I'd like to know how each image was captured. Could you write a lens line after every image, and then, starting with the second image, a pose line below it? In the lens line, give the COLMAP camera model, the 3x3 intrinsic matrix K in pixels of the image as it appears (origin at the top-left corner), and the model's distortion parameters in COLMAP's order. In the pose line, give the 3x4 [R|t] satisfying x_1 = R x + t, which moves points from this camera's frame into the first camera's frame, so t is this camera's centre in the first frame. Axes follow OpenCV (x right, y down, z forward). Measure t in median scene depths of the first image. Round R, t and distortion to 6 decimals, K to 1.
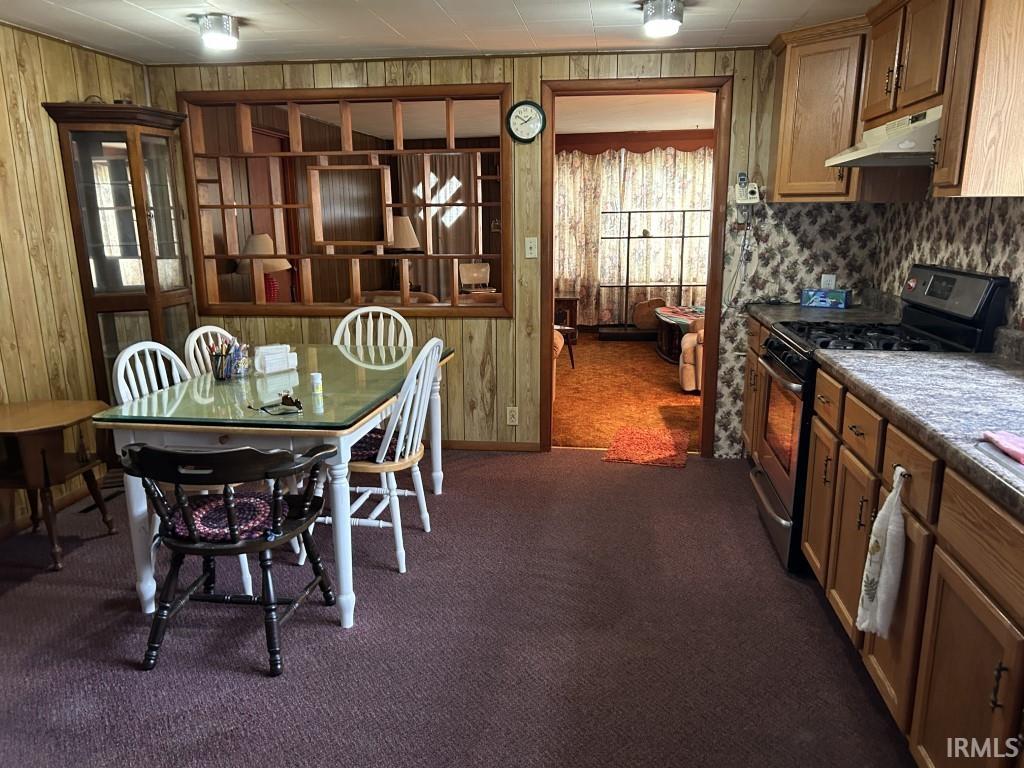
lens RADIAL K [[771.0, 0, 509.9], [0, 771.0, 383.5], [0, 0, 1]] dist [0.004541, -0.006058]
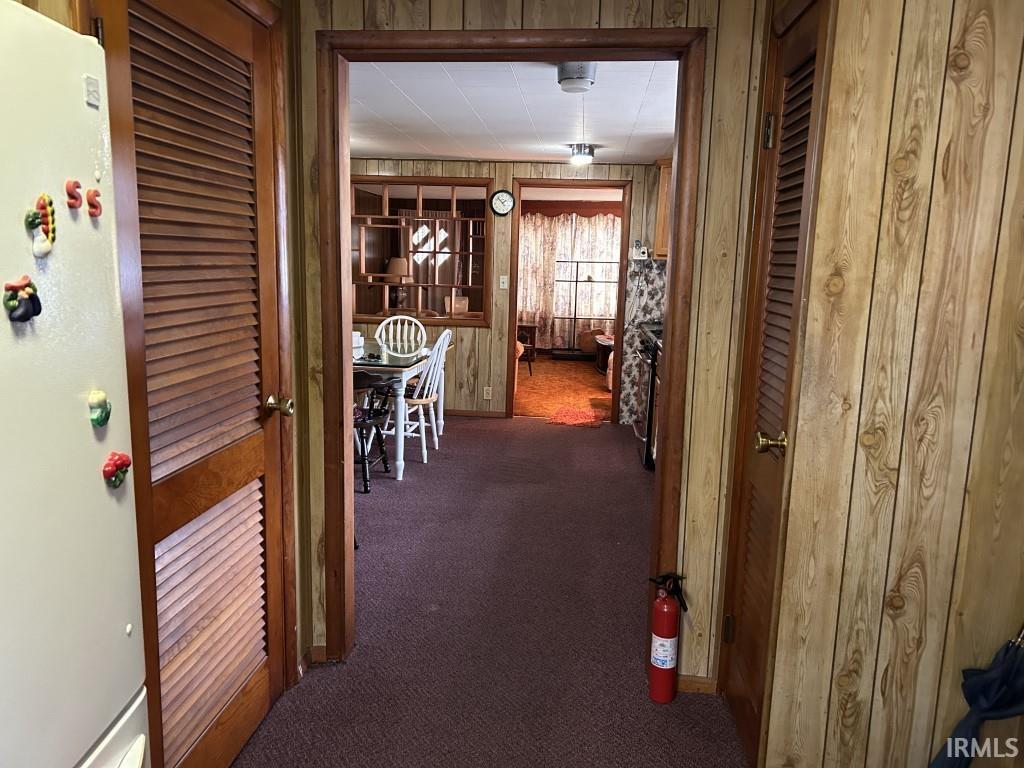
lens RADIAL K [[771.0, 0, 513.0], [0, 771.0, 390.7], [0, 0, 1]] dist [0.004541, -0.006058]
pose [[0.998297, 0.029998, 0.050034, -0.024097], [-0.027597, 0.998465, -0.048014, 0.113997], [-0.051398, 0.046552, 0.997593, -0.531126]]
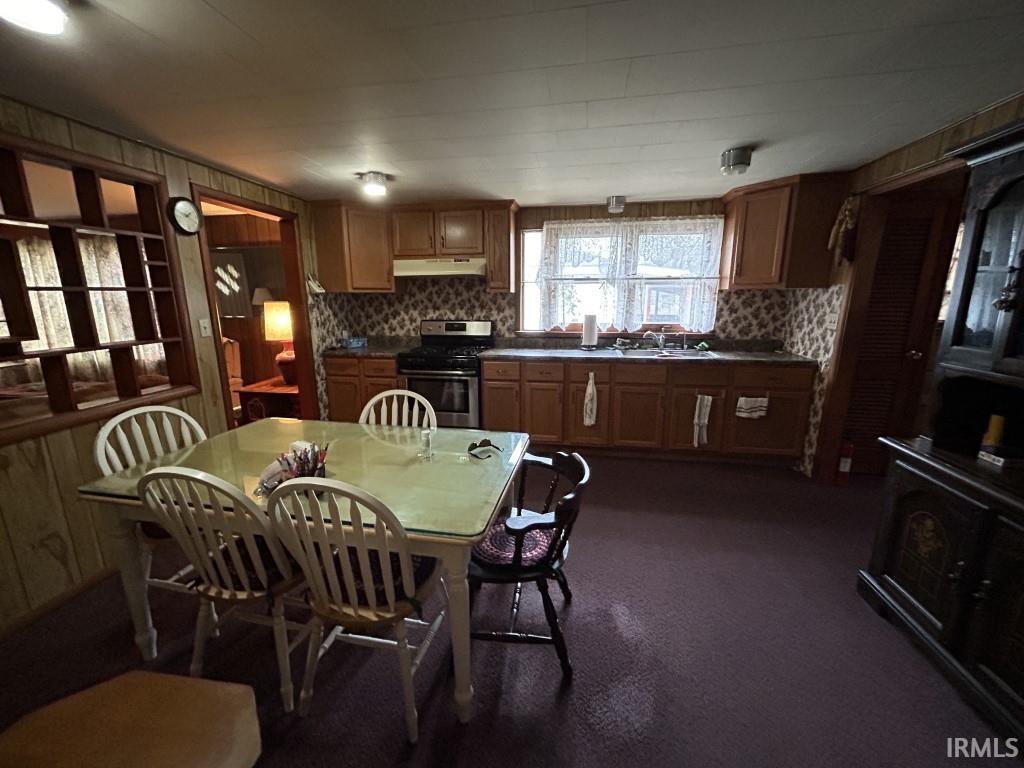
lens RADIAL K [[414.5, 0, 514.4], [0, 414.5, 382.5], [0, 0, 1]] dist [-0.002928, 0.002129]
pose [[0.041742, -0.198382, 0.979236, -0.569688], [0.214008, 0.959118, 0.185184, -0.114614], [-0.975940, 0.201834, 0.082490, 0.519245]]
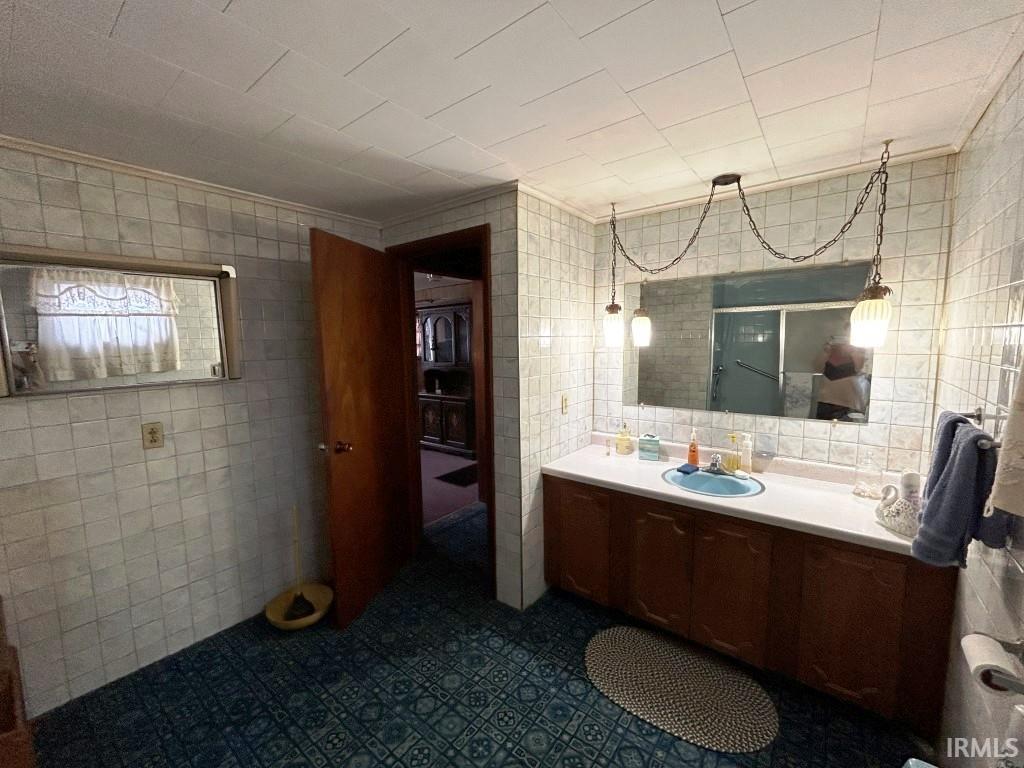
lens RADIAL K [[414.5, 0, 513.1], [0, 414.5, 384.9], [0, 0, 1]] dist [-0.002928, 0.002129]
pose [[-0.865138, -0.032227, 0.500498, -1.234400], [0.127714, 0.950880, 0.281986, -0.293011], [-0.485001, 0.307877, -0.818526, 1.301752]]
